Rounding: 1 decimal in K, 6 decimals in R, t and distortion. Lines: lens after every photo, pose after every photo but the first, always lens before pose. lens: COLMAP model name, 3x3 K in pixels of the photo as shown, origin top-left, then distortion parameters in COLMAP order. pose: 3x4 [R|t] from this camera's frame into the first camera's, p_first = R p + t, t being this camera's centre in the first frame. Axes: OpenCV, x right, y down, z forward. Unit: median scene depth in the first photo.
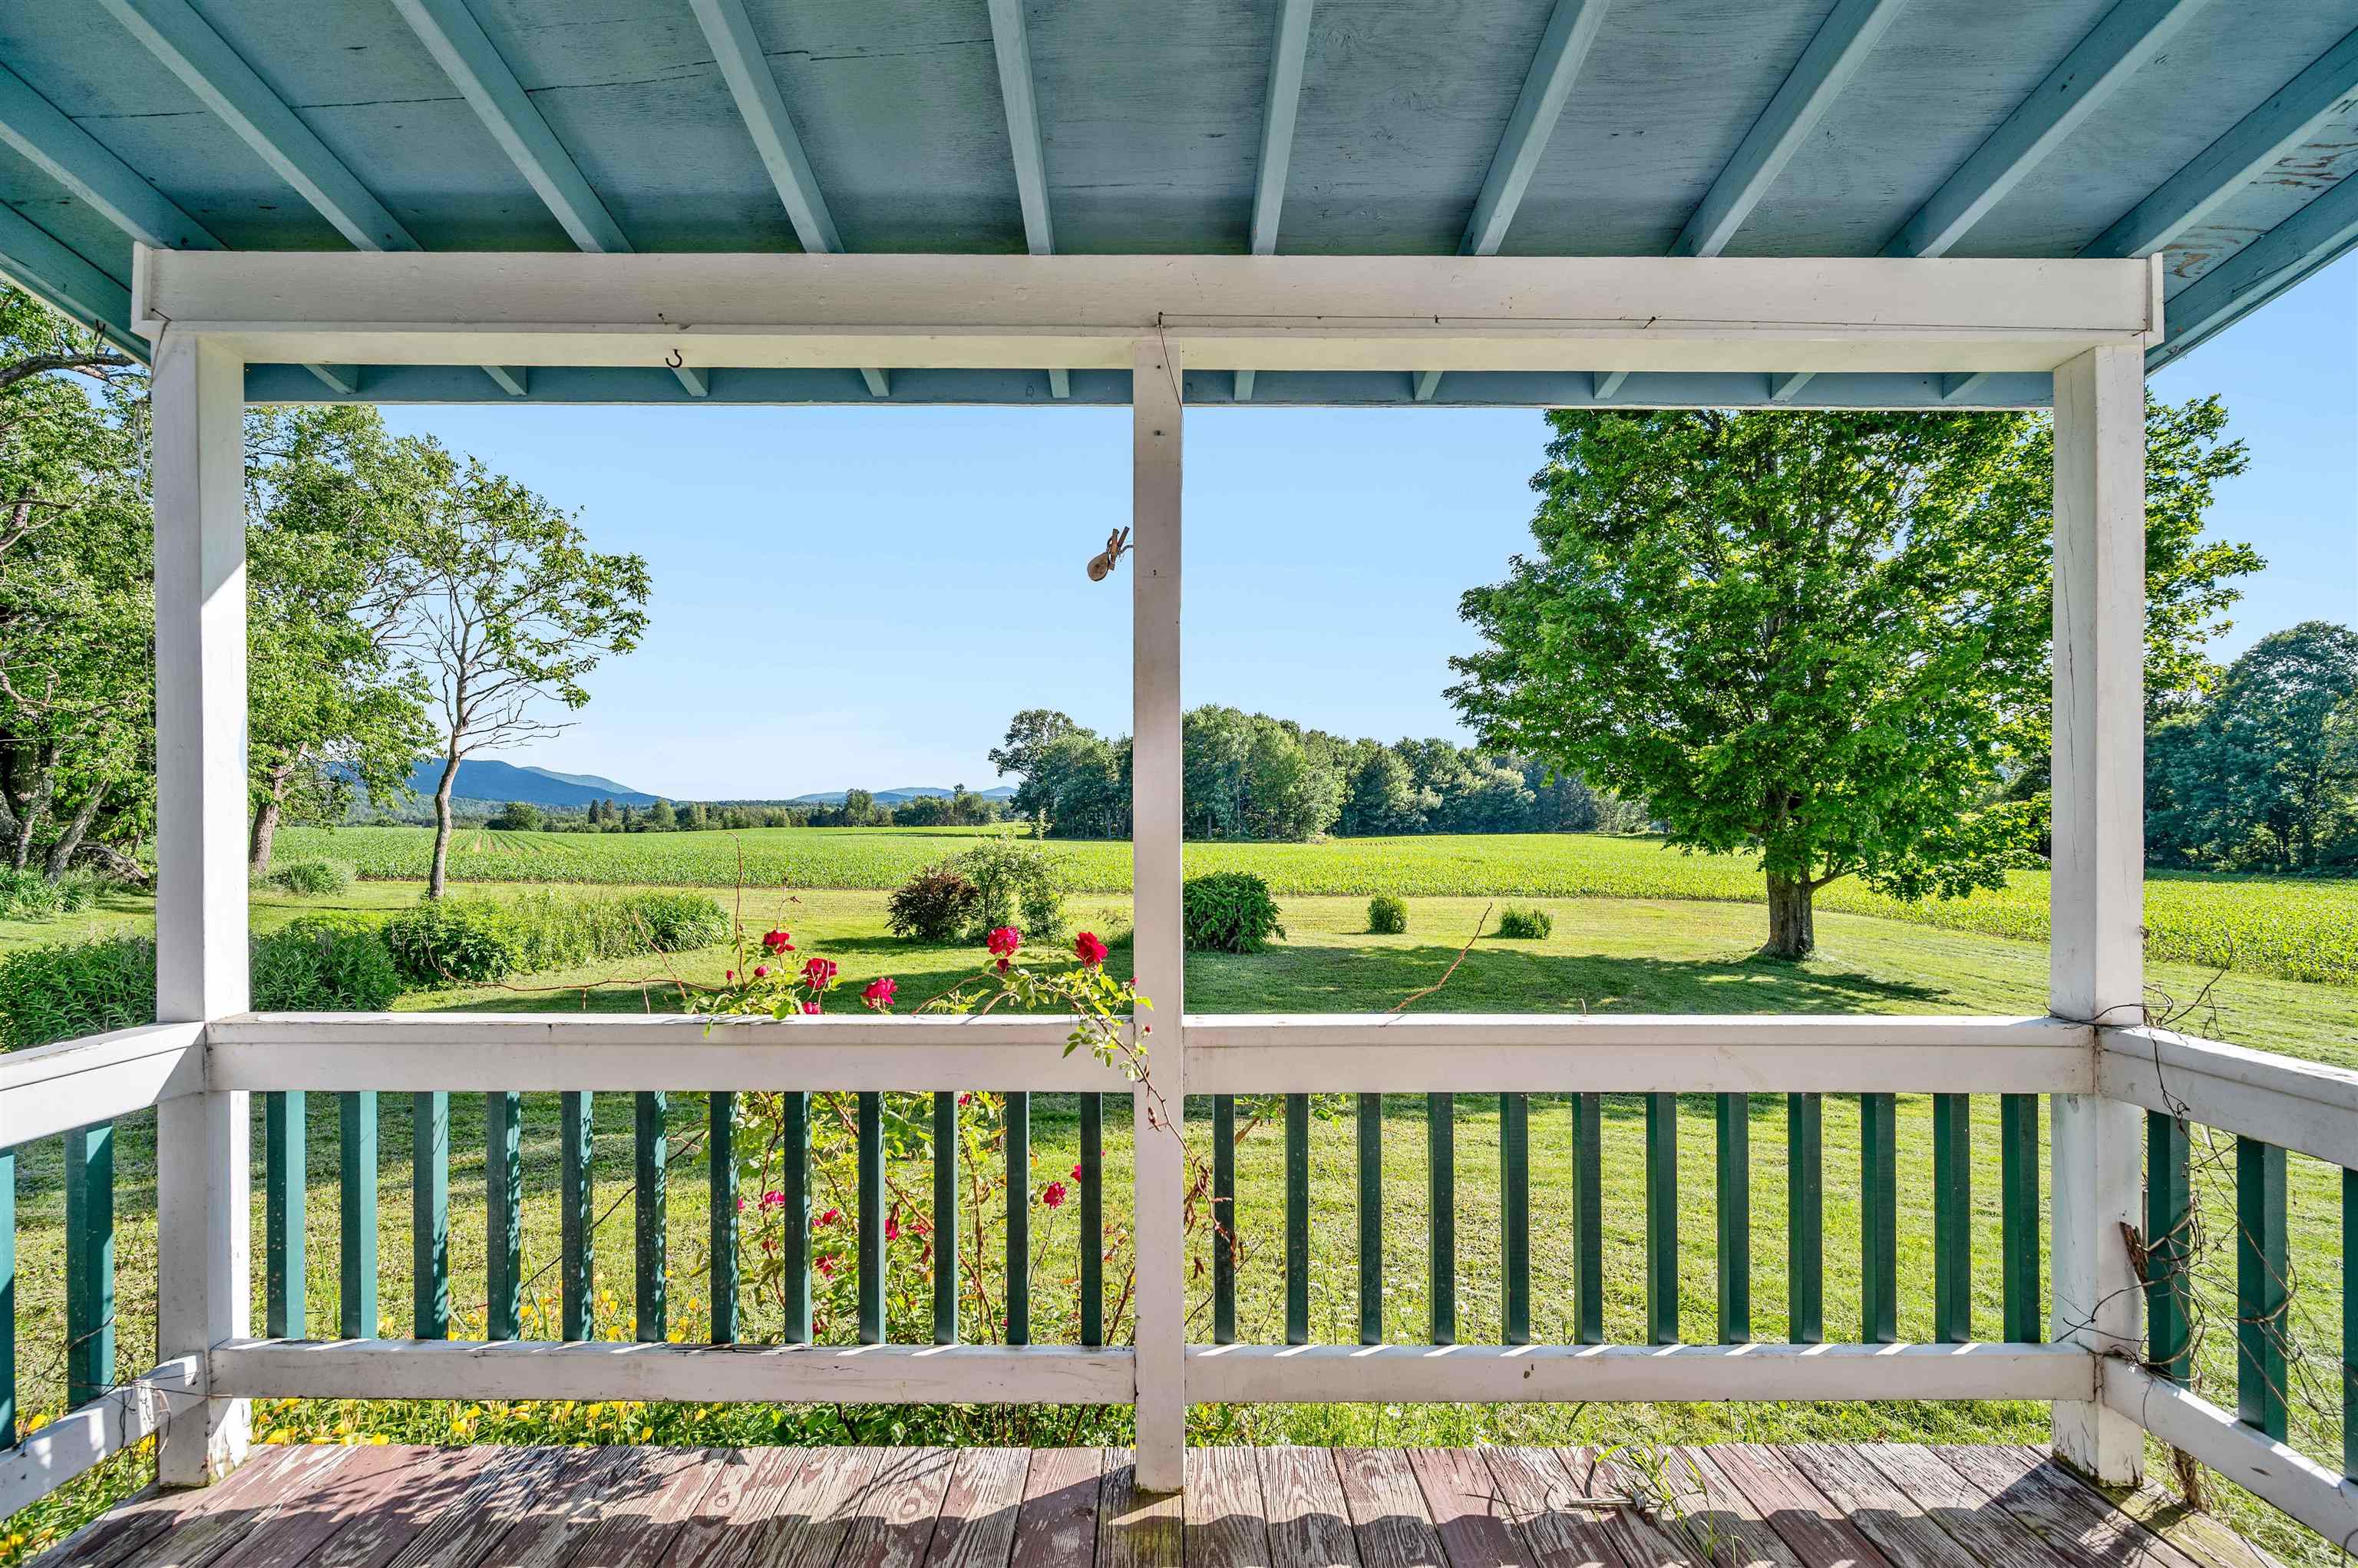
lens RADIAL K [[956.8, 0, 1178.5], [0, 956.8, 823.8], [0, 0, 1]] dist [0.000957, 0.000081]
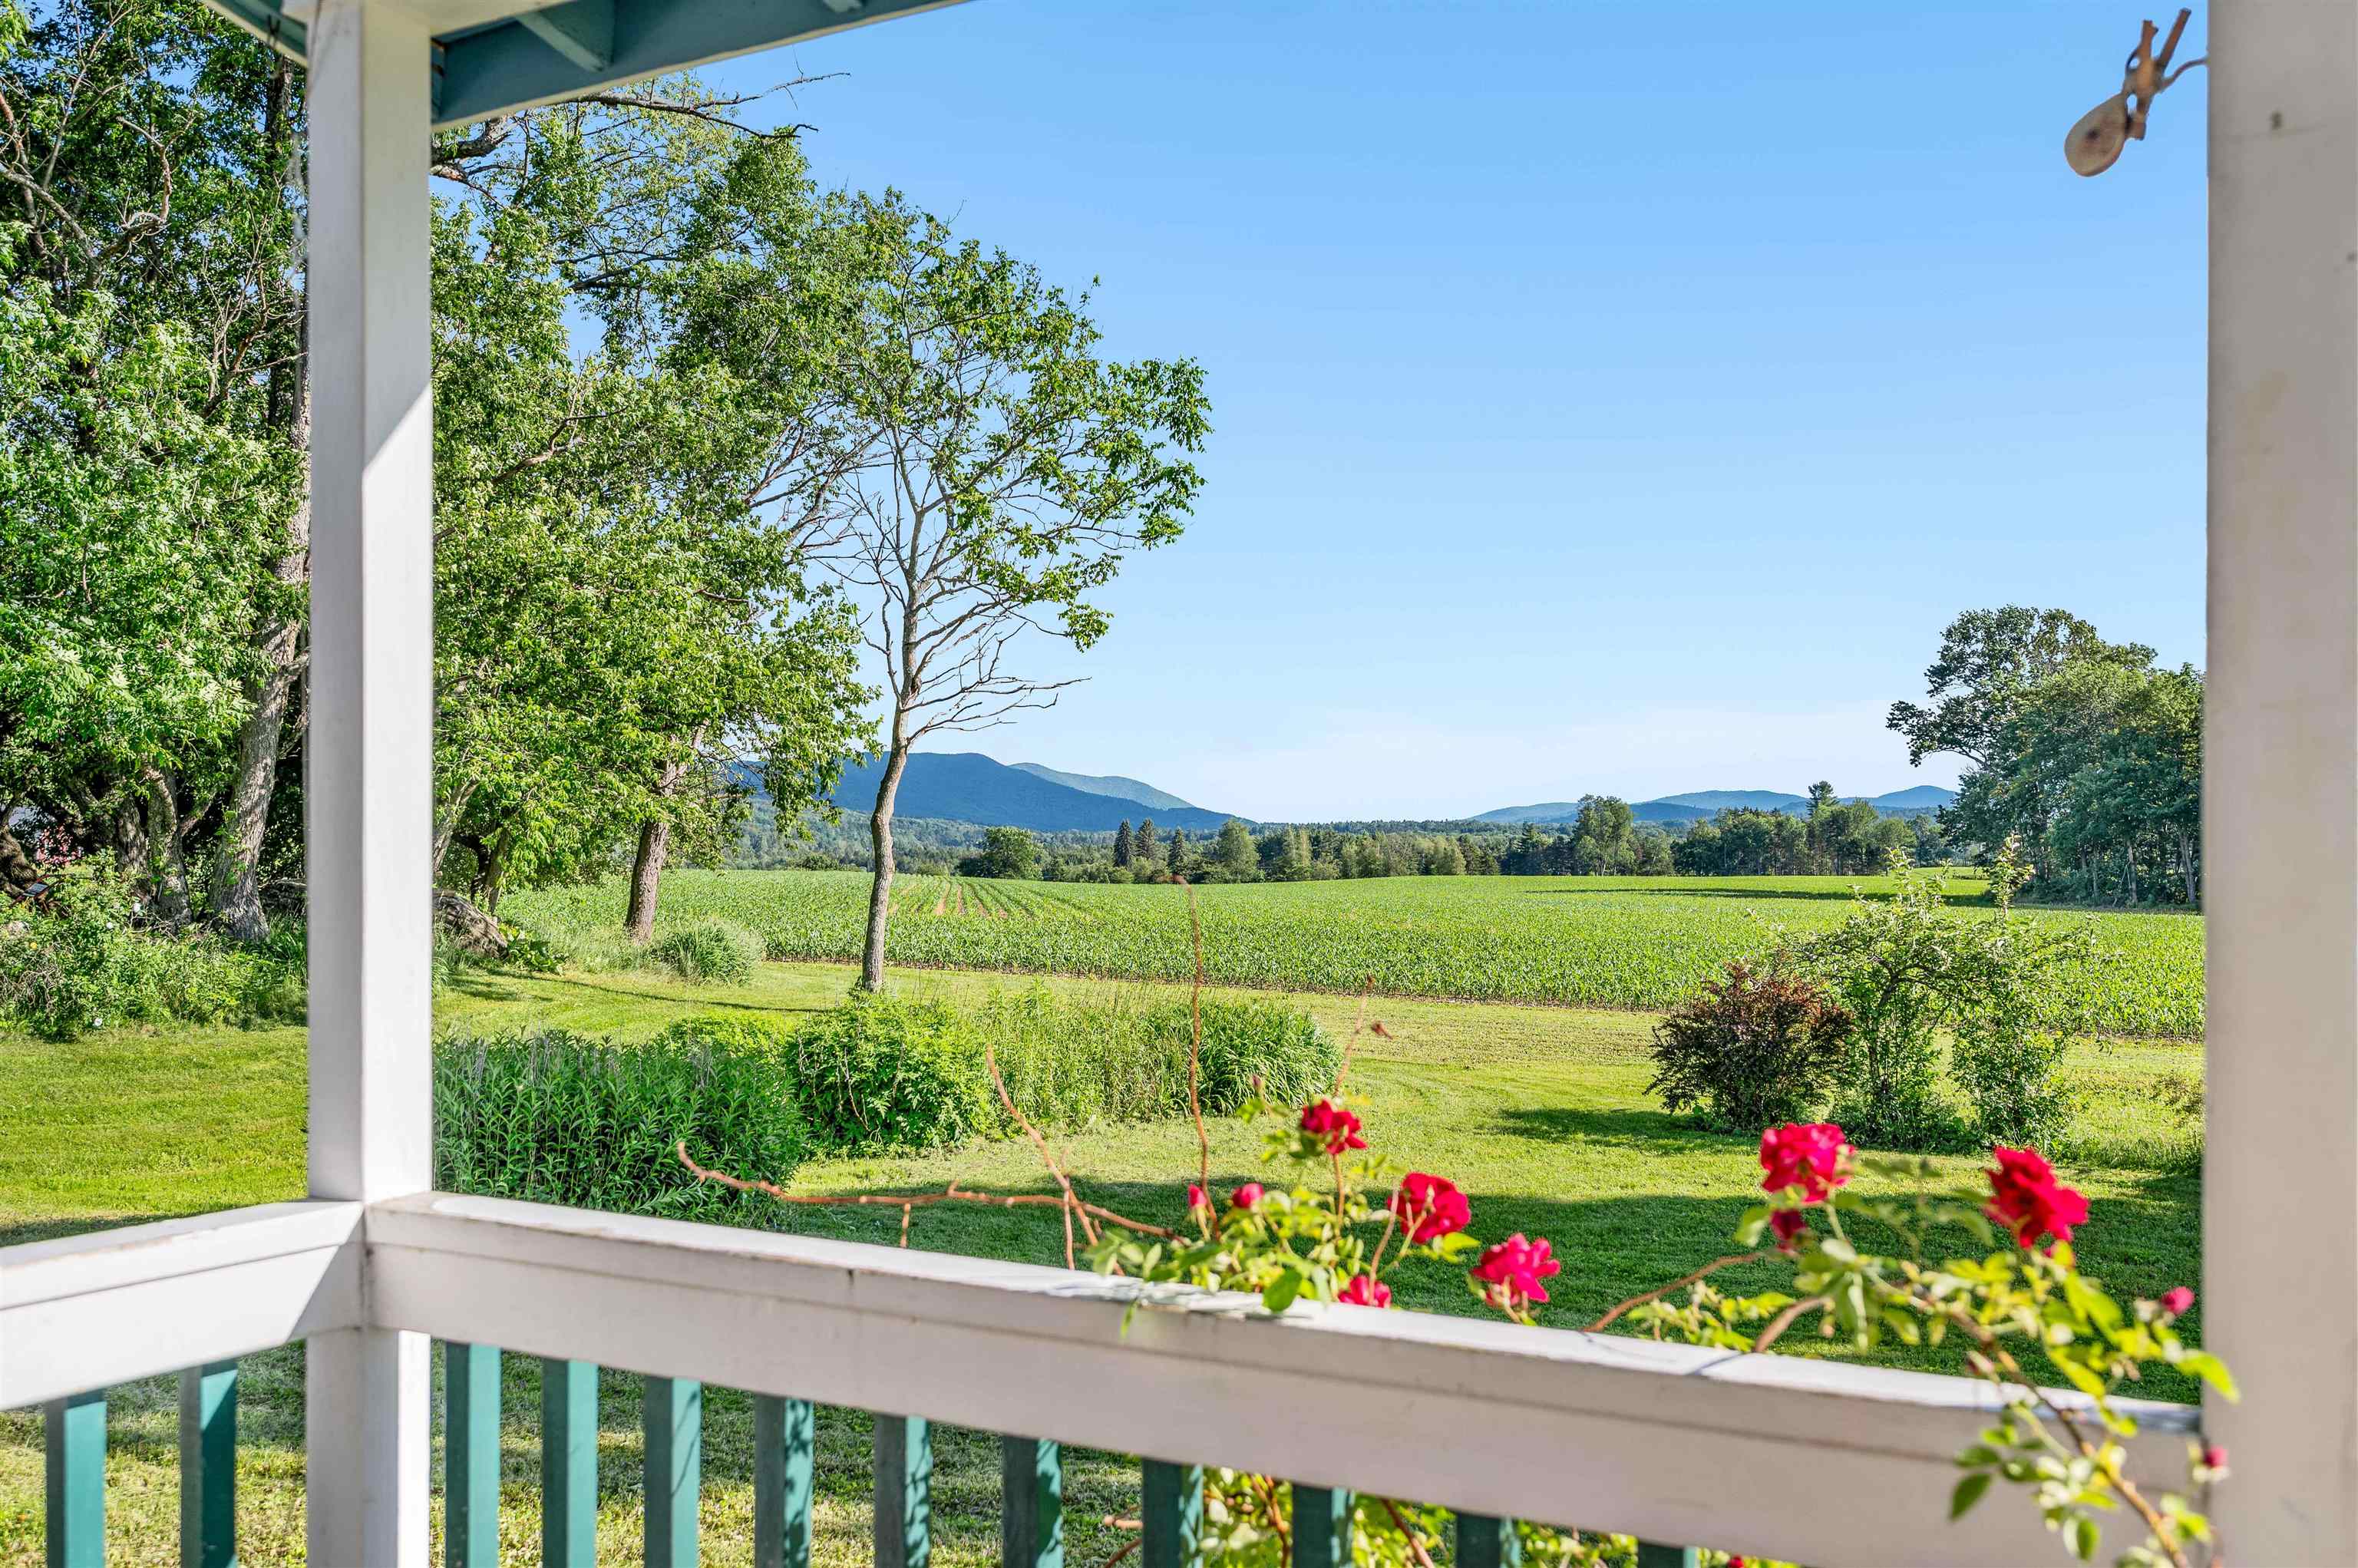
lens RADIAL K [[2040.3, 0, 1173.8], [0, 2040.3, 844.8], [0, 0, 1]] dist [0.002231, 0.001222]
pose [[0.860018, -0.002215, -0.510260, 0.001894], [-0.004196, 0.999926, -0.011412, 0.001207], [0.510247, 0.011955, 0.859945, 0.037899]]
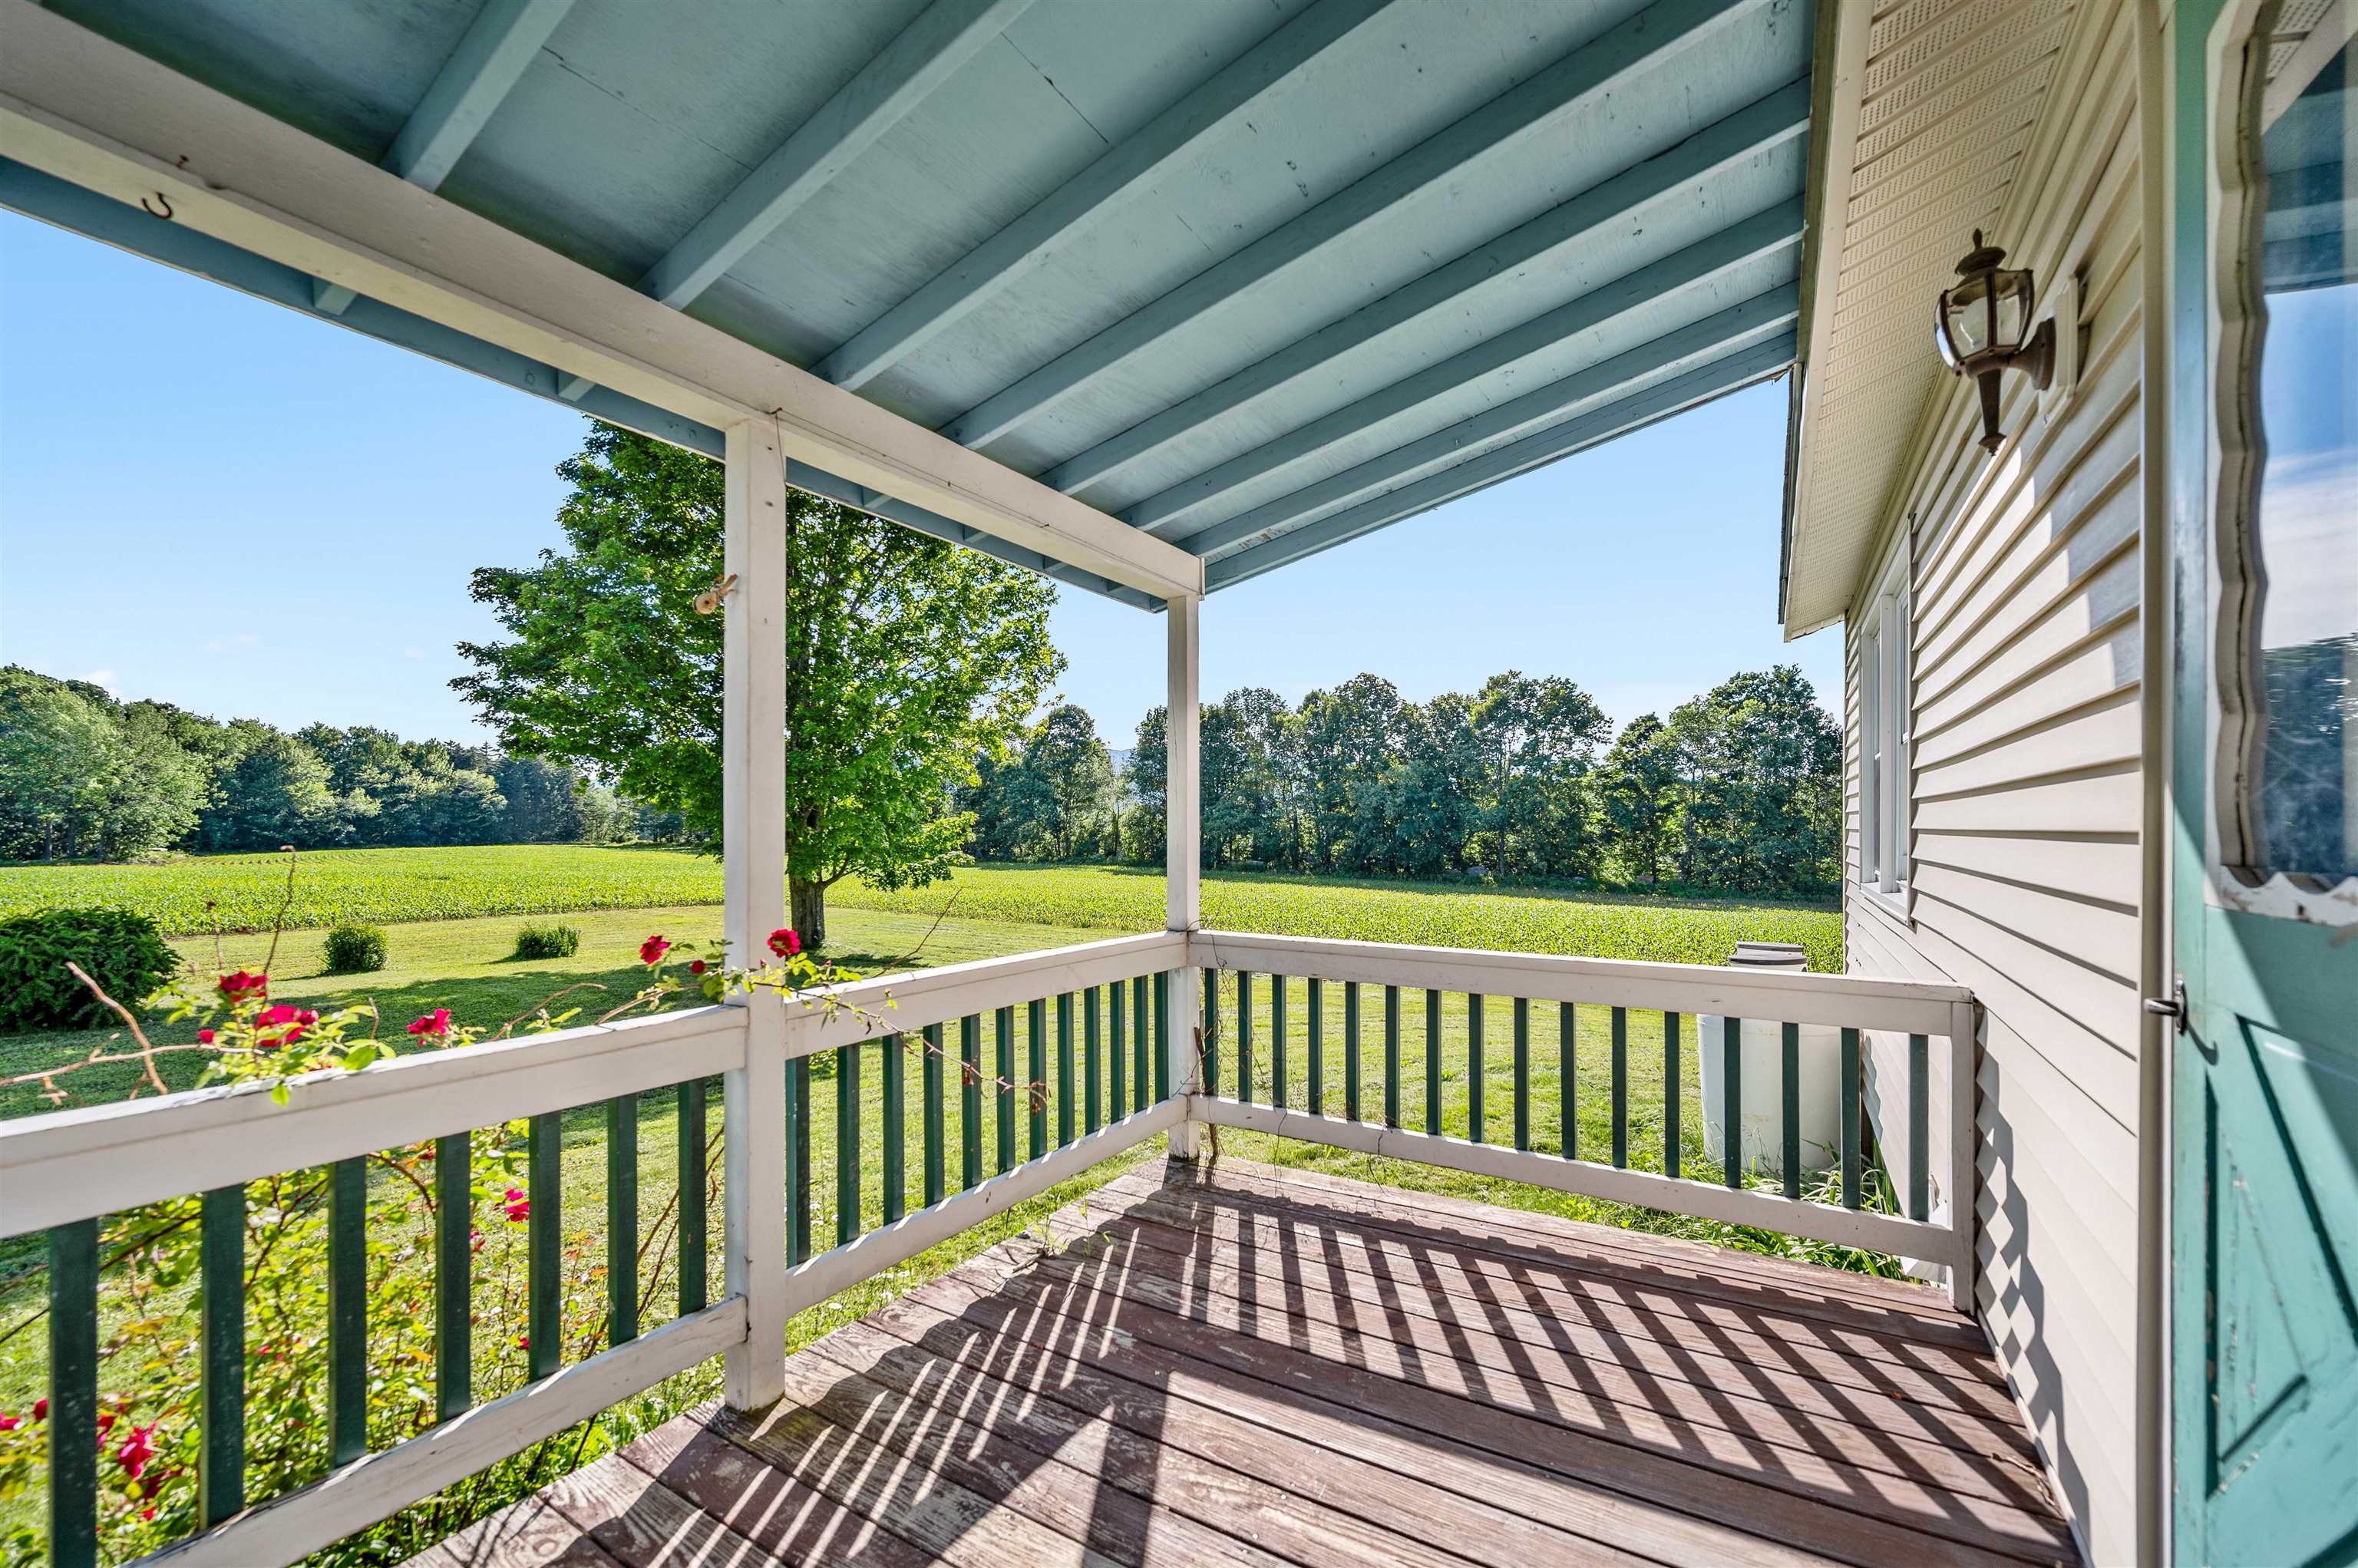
lens RADIAL K [[956.8, 0, 1178.5], [0, 956.8, 823.8], [0, 0, 1]] dist [0.000957, 0.000081]
pose [[0.533591, 0.003107, 0.845737, -0.150580], [0.005134, 0.999963, -0.006913, -0.000182], [-0.845727, 0.008031, 0.533556, -0.011376]]
